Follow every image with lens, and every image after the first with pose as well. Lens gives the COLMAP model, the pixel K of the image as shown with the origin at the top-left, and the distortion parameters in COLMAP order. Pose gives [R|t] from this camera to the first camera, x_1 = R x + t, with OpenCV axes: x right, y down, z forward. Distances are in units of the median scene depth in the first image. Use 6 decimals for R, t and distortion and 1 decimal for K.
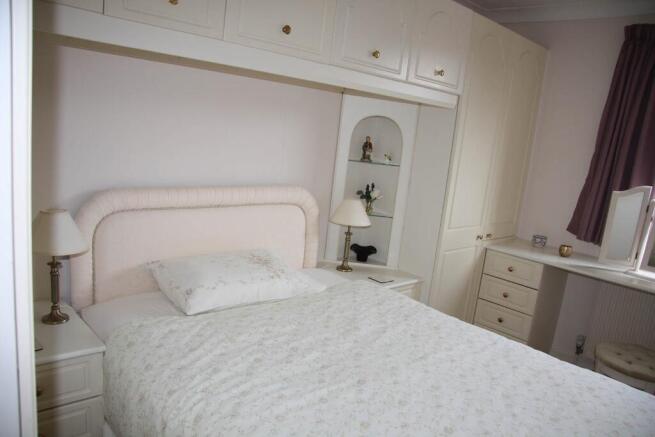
lens RADIAL K [[512.9, 0, 325.0], [0, 512.9, 235.8], [0, 0, 1]] dist [-0.172045, 0.135407]
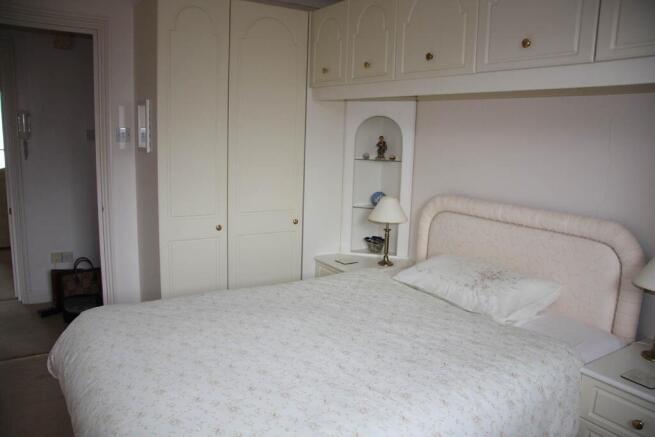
lens RADIAL K [[512.9, 0, 325.0], [0, 512.9, 235.8], [0, 0, 1]] dist [-0.172045, 0.135407]
pose [[-0.219034, 0.072945, -0.972987, 1.142284], [-0.251672, 0.959235, 0.128569, -0.089966], [0.942701, 0.273035, -0.191747, 1.080712]]
